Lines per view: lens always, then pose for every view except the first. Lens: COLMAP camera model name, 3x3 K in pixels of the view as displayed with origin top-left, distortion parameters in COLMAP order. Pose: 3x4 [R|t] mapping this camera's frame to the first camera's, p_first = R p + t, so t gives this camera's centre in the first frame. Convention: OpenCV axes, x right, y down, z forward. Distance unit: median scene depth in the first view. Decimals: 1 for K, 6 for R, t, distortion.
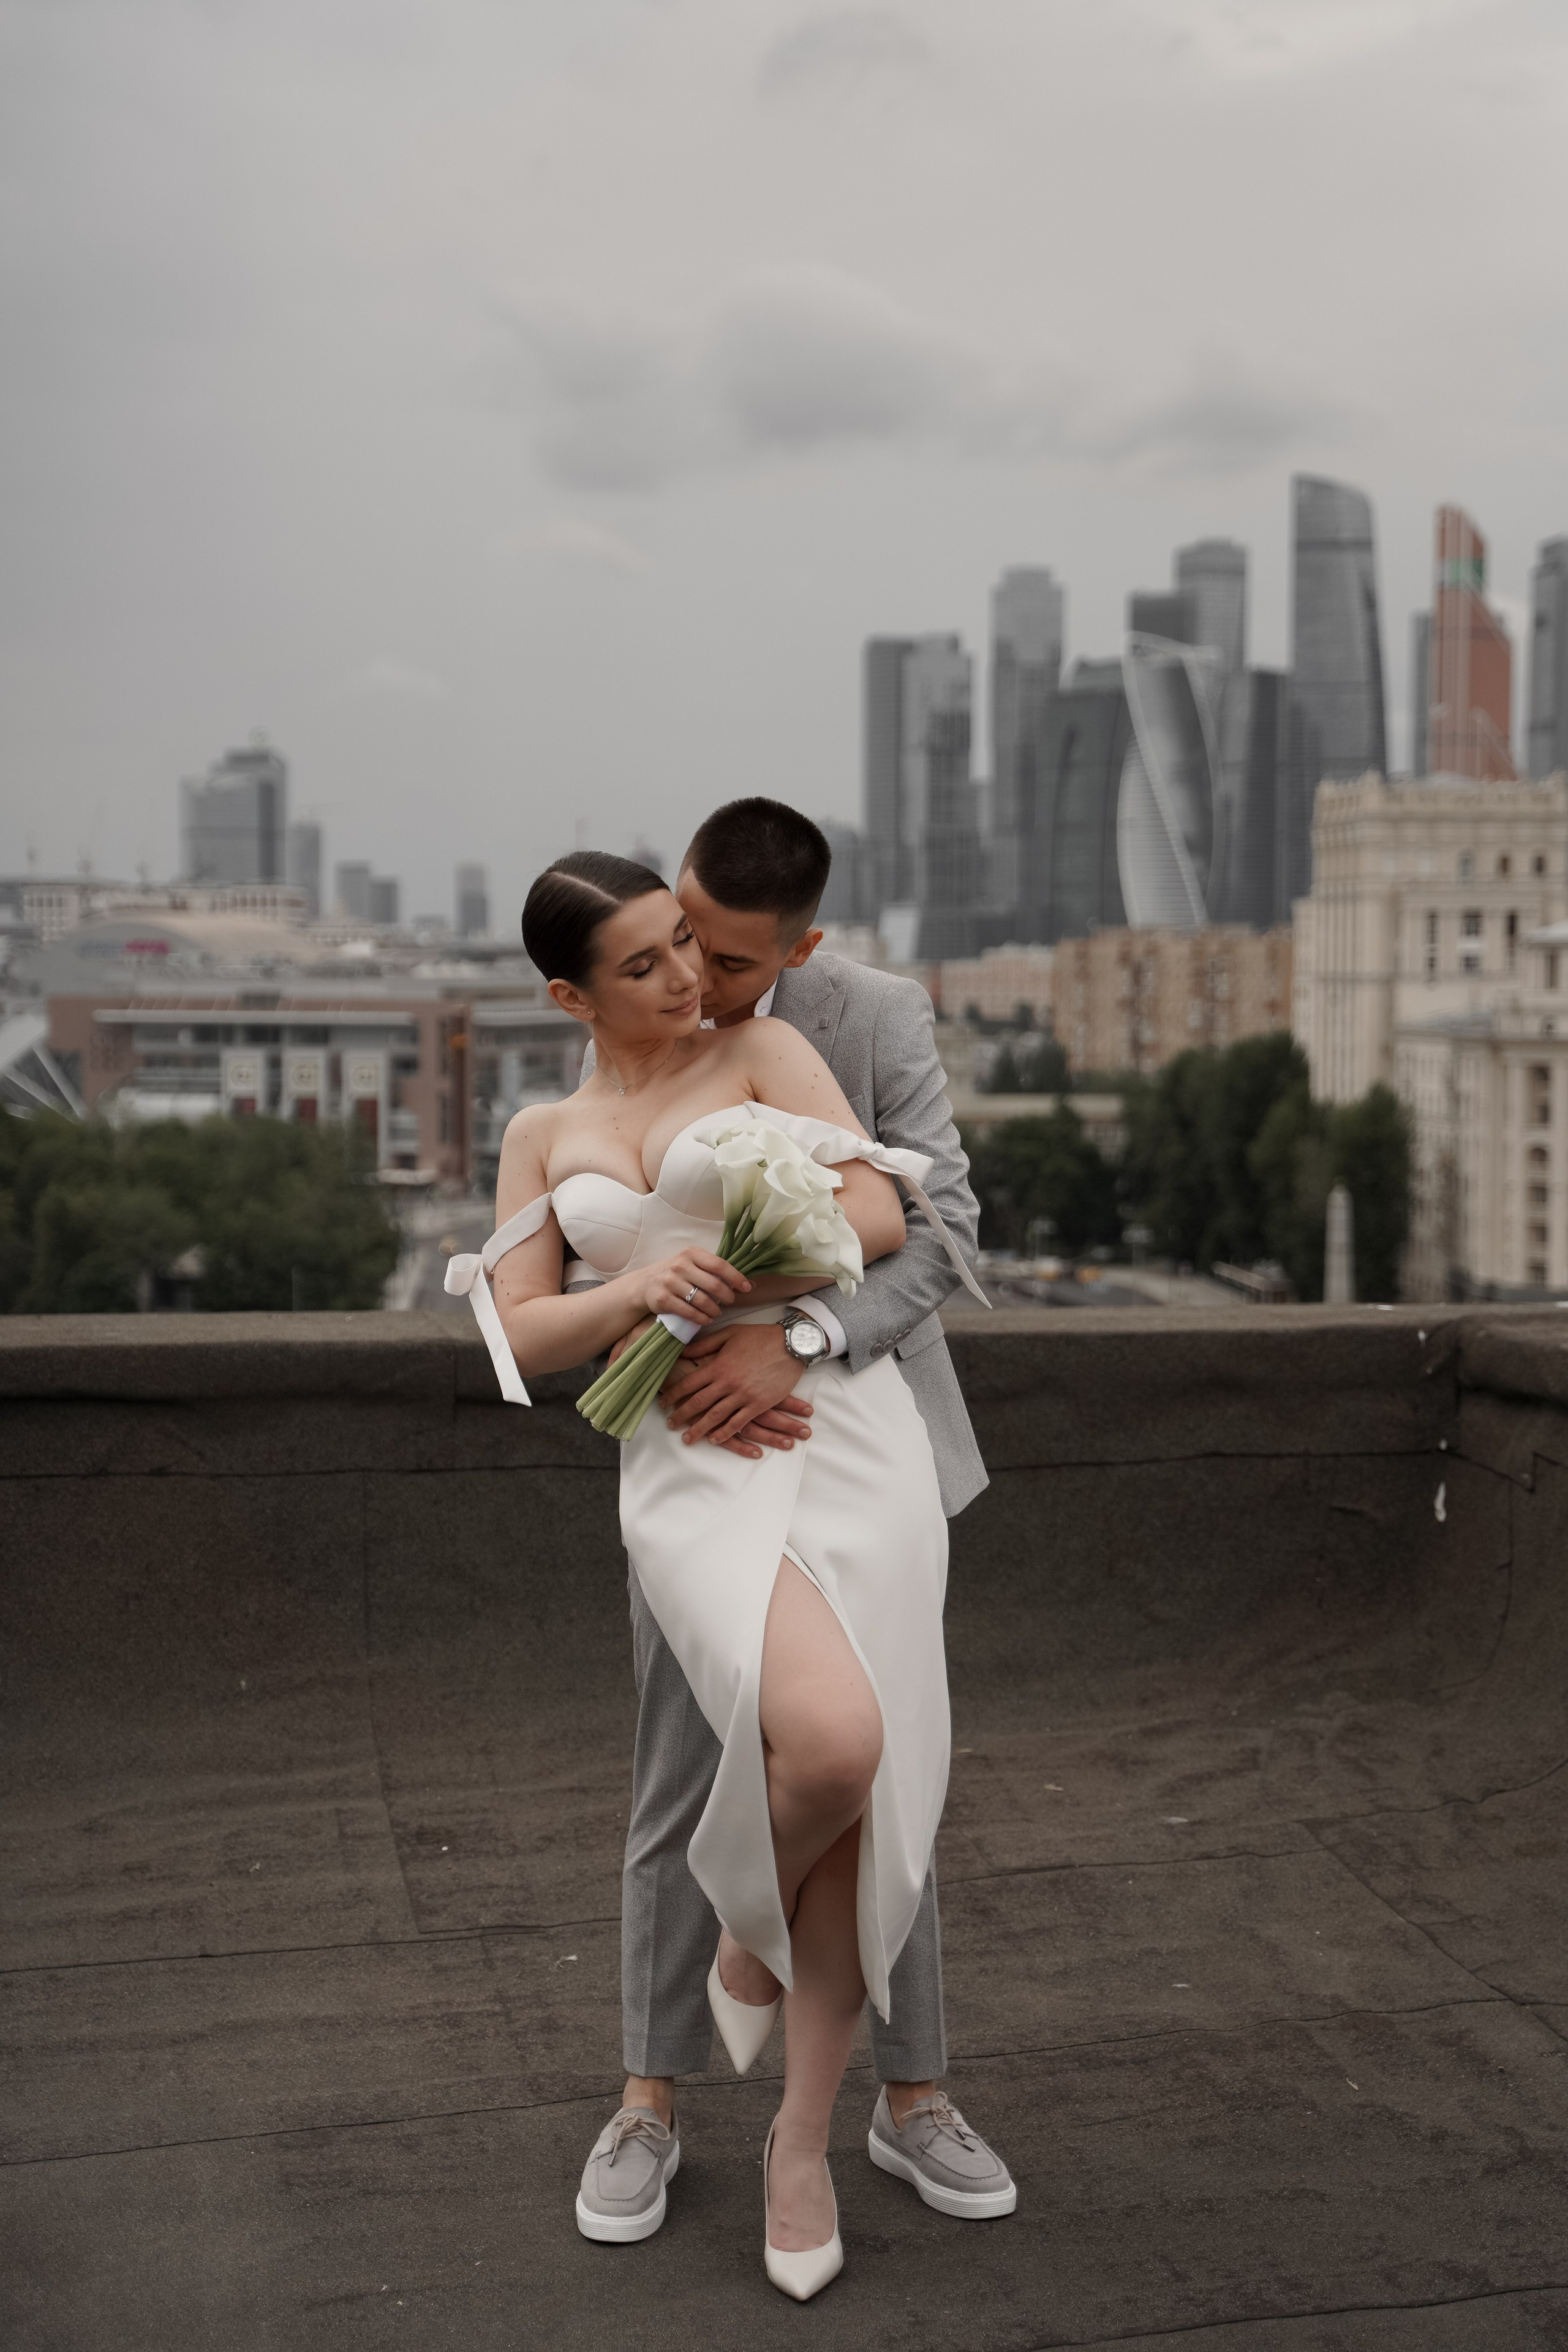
lens RADIAL K [[3542.1, 0, 795.5], [0, 3542.1, 1174.0], [0, 0, 1]] dist [0.147044, -0.059003]
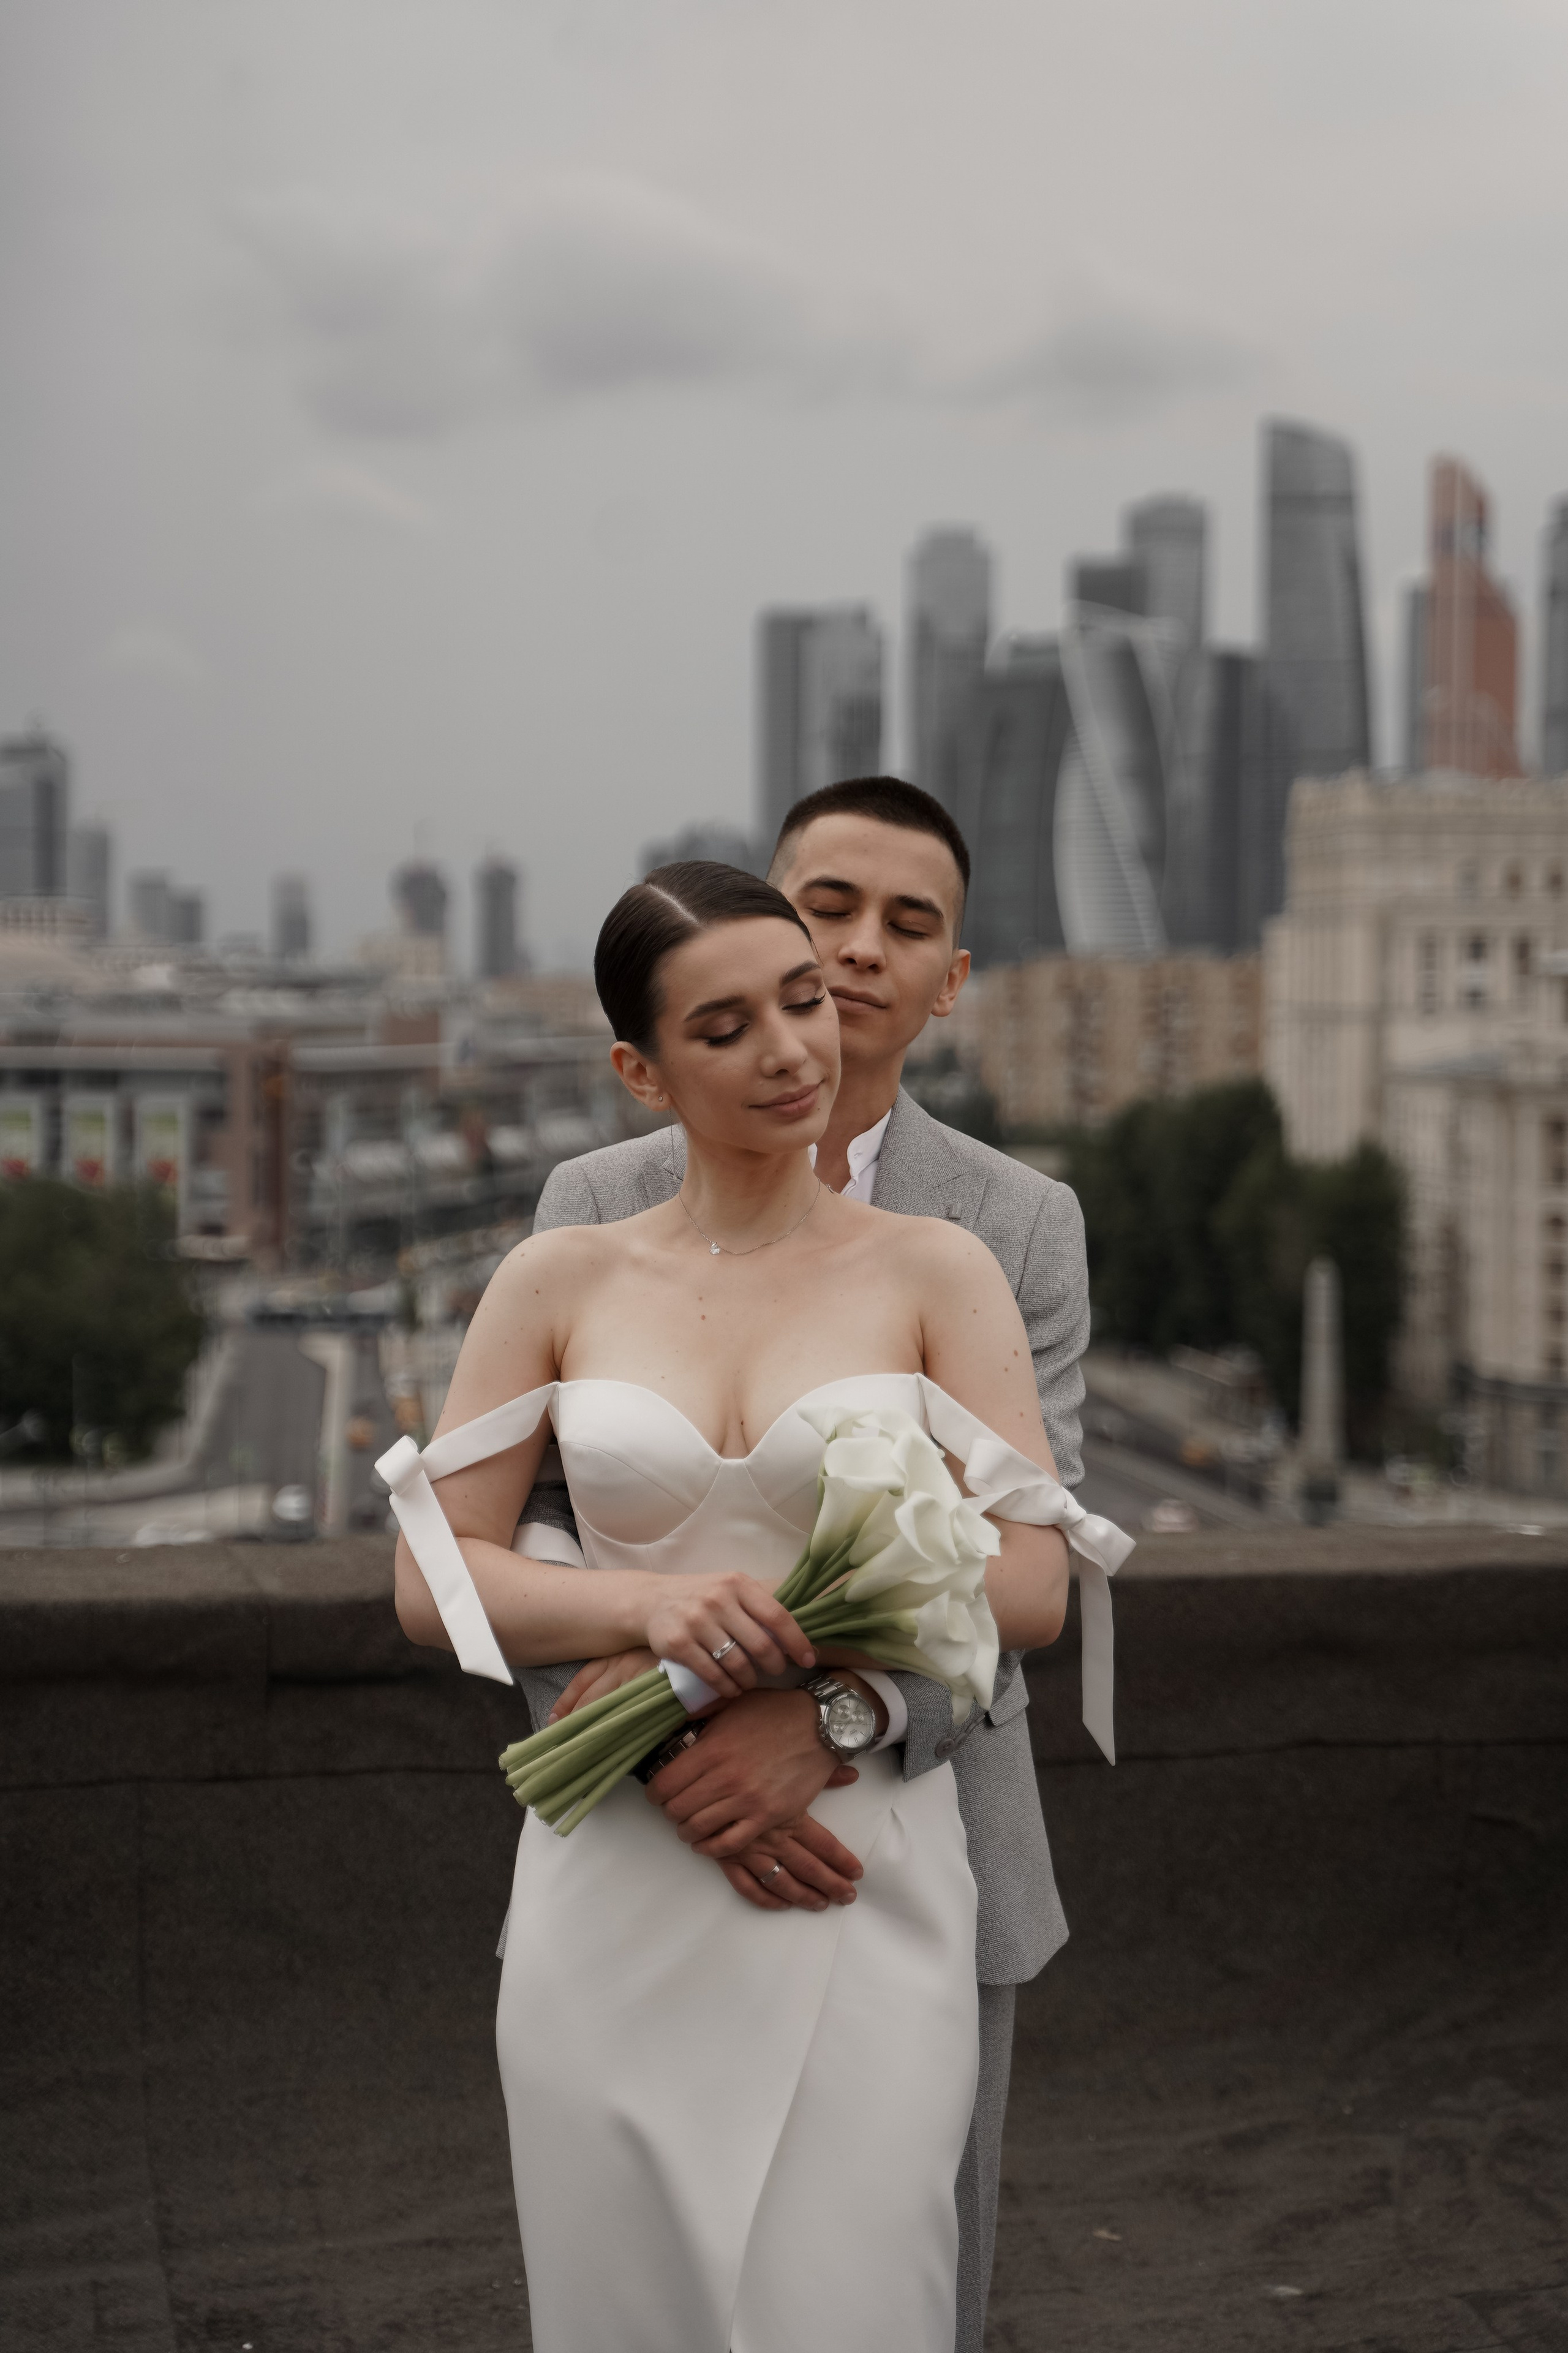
lens RADIAL K [[4191.7, 0, 784.2], [0, 4191.7, 1170.5], [0, 0, 1]] dist [0.225954, 0.095193]
pose [[0.999671, 0.000163, 0.025661, -0.012868], [0.000280, 0.999851, -0.017263, -0.023757], [-0.025660, 0.017265, 0.999522, 0.135142]]
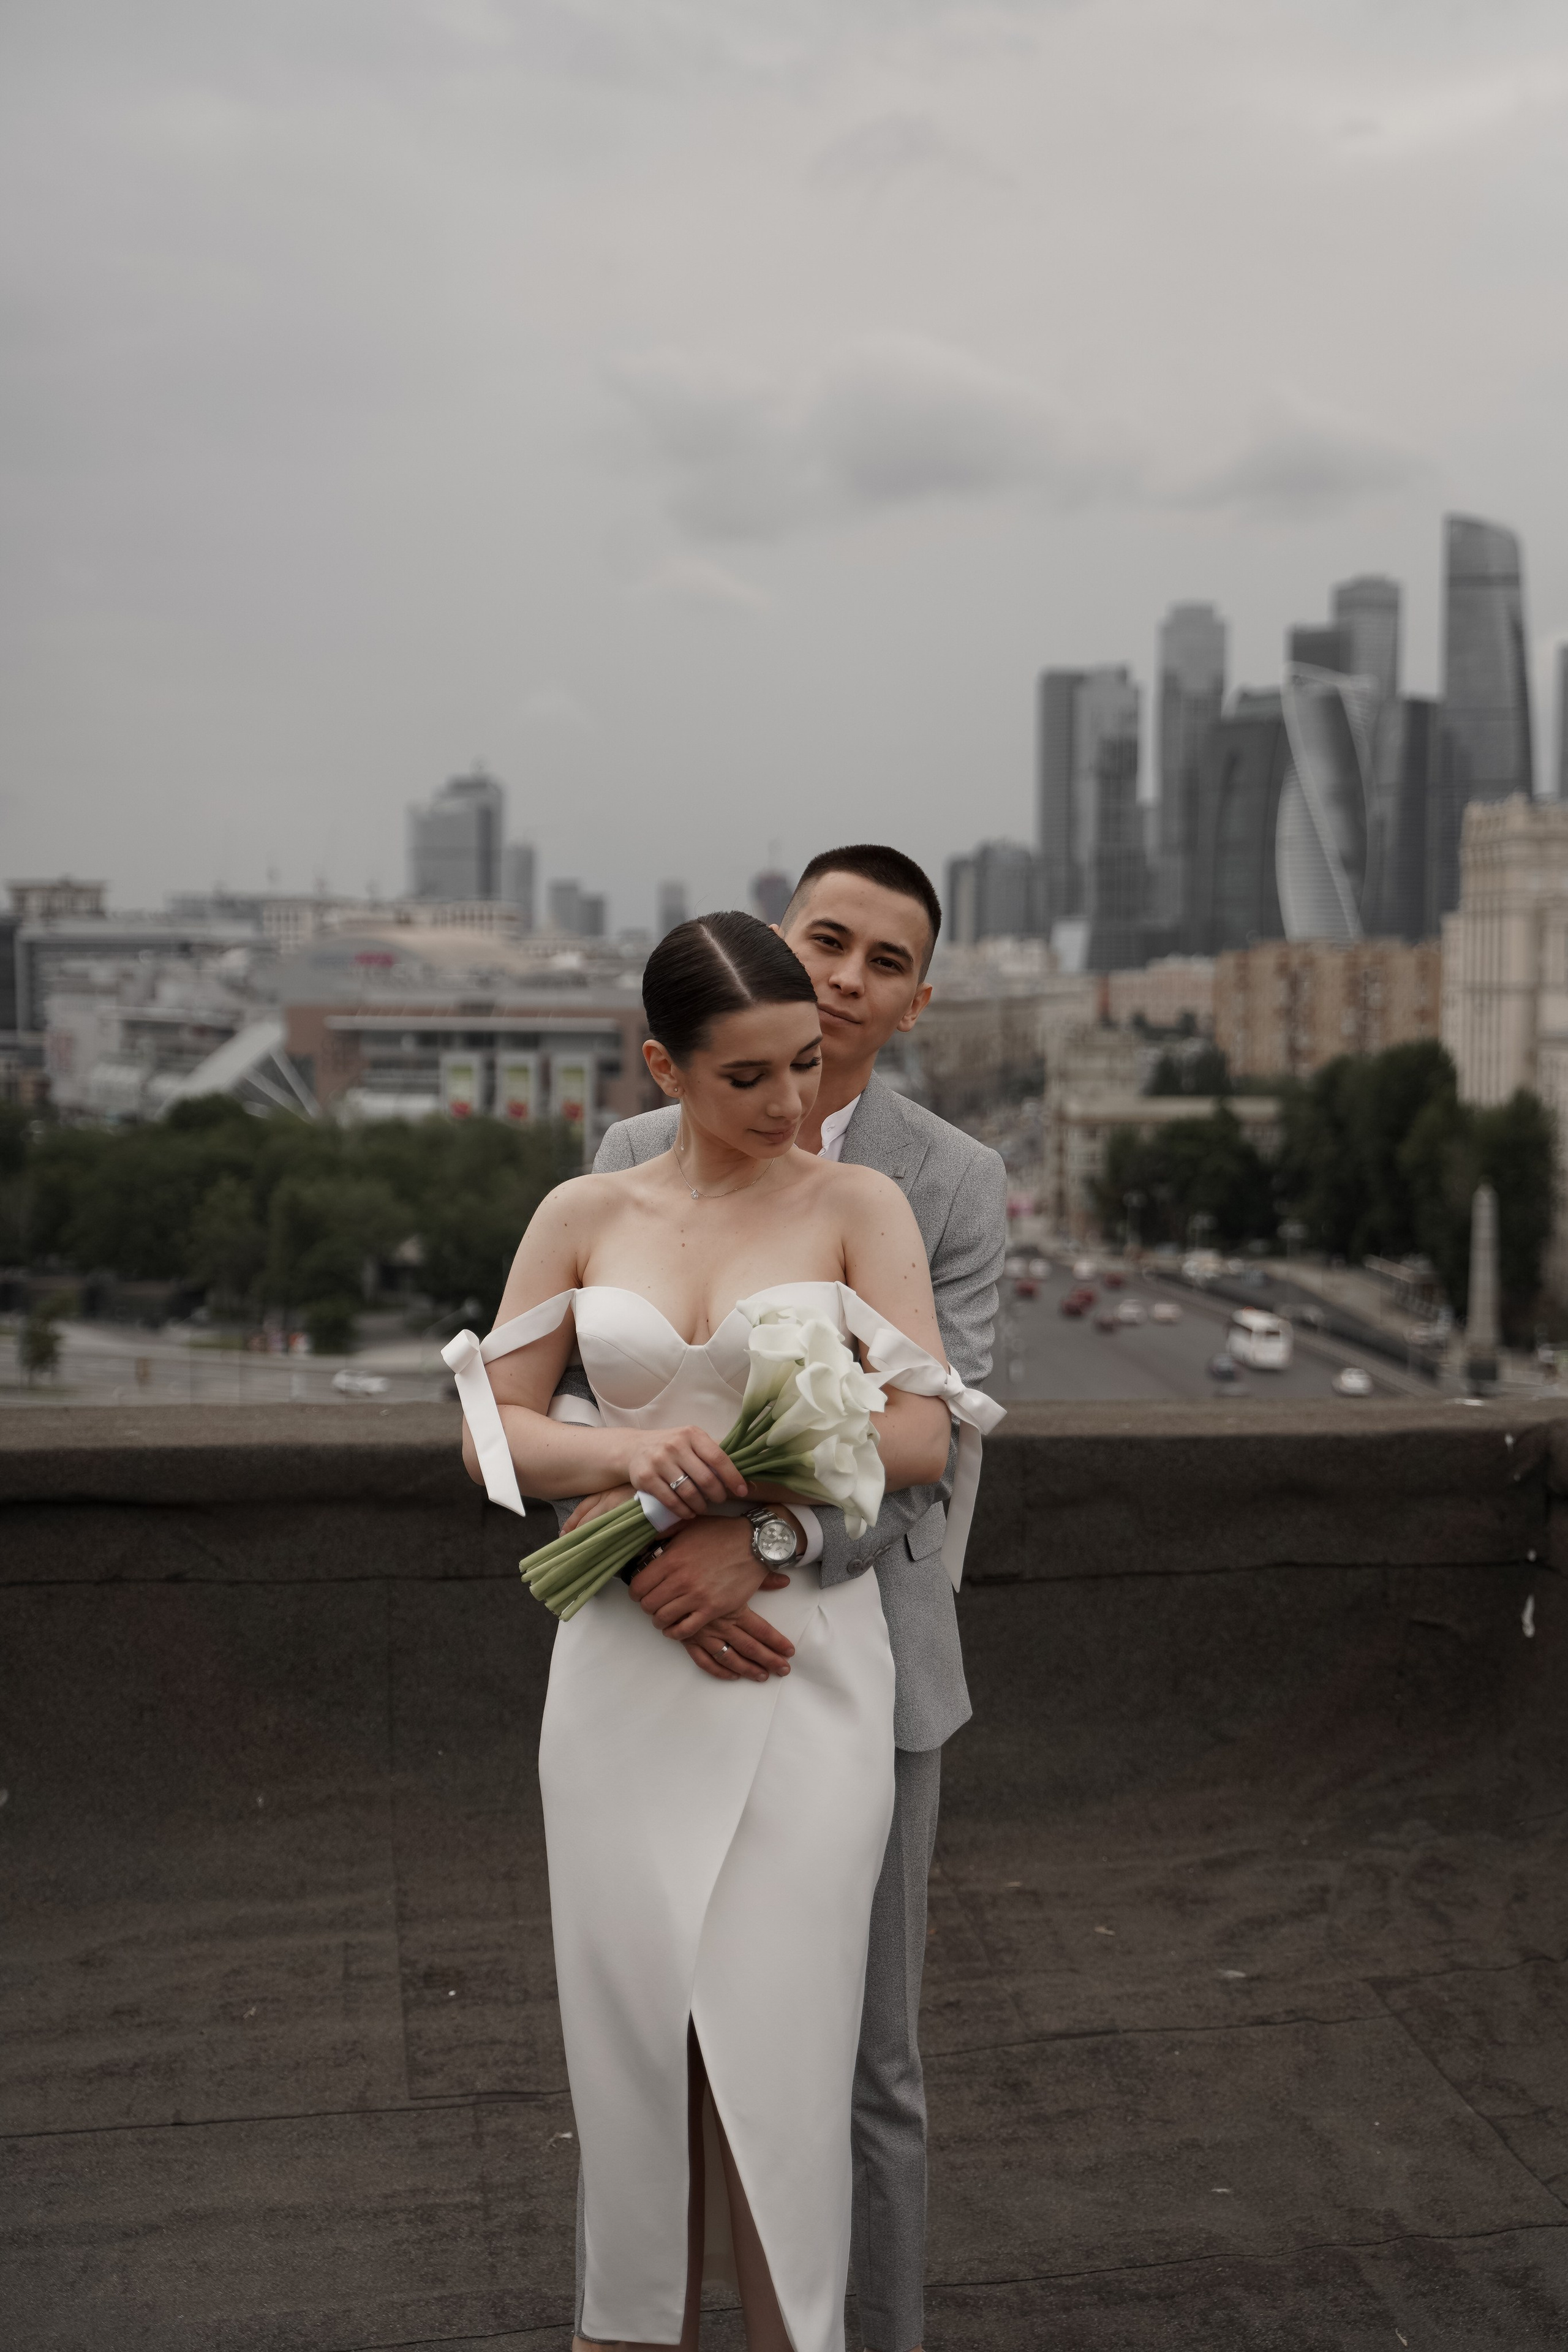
lens RADIAL K [[3294.4, 0, 779.9], [0, 3294.4, 1179.4], [0, 0, 1]] dist [0.093213, 0.090045]
pose [[0.998284, 0.004300, -0.058392, 0.034218], [-0.004117, 0.999986, 0.003246, -0.026251], [0.058405, -0.003000, 0.998288, 0.112427]]
